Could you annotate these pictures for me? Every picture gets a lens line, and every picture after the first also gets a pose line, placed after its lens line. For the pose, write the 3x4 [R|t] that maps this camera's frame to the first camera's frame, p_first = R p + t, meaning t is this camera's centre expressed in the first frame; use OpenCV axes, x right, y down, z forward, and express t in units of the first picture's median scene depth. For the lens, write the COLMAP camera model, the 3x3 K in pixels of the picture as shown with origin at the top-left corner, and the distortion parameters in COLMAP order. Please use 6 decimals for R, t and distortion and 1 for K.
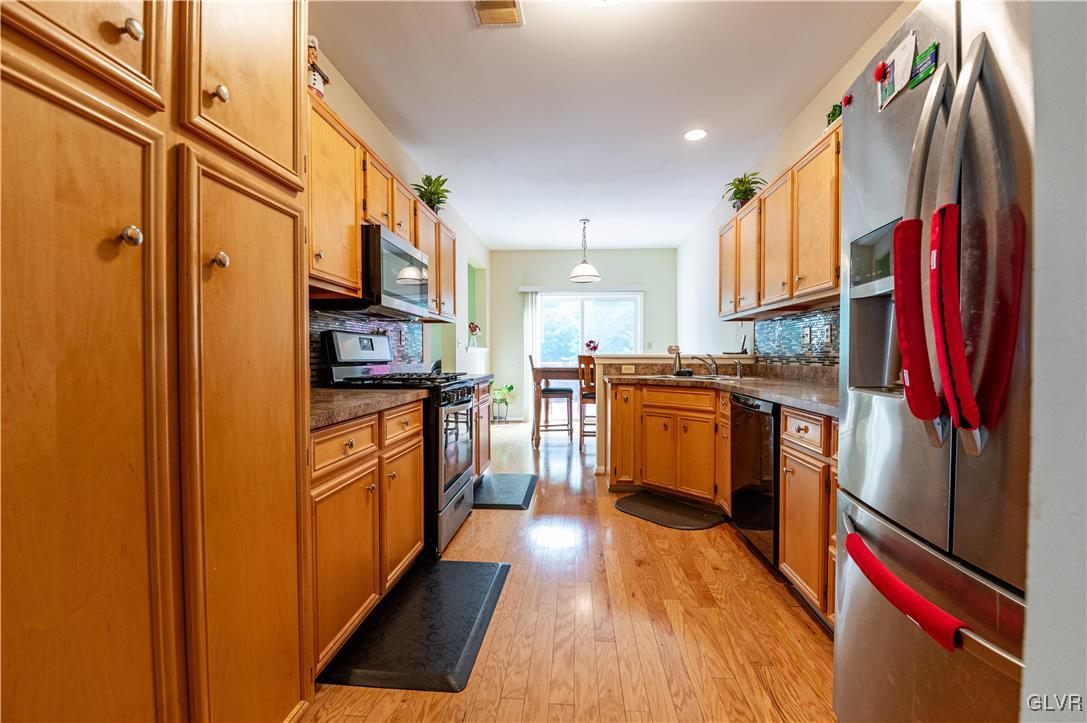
lens RADIAL K [[474.3, 0, 546.4], [0, 474.3, 356.2], [0, 0, 1]] dist [0.001767, -0.011609]
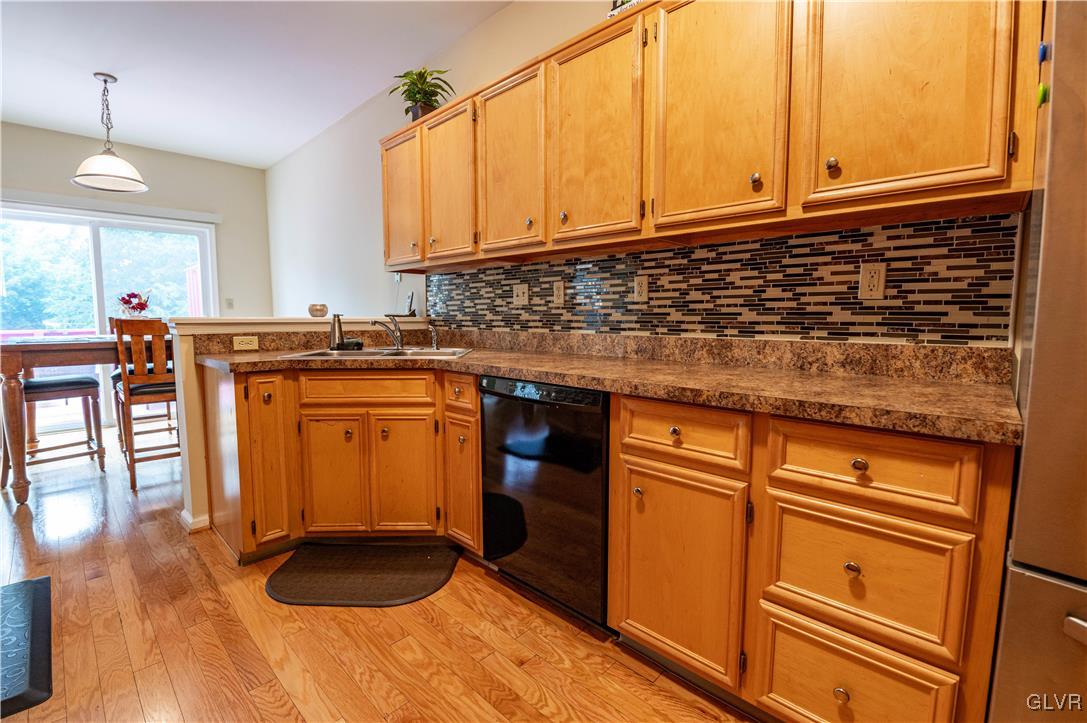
lens RADIAL K [[474.3, 0, 546.4], [0, 474.3, 356.2], [0, 0, 1]] dist [0.001767, -0.011609]
pose [[0.638738, -0.063853, 0.766770, -0.048704], [0.001720, 0.996667, 0.081565, -0.003821], [-0.769422, -0.050780, 0.636719, 0.392135]]
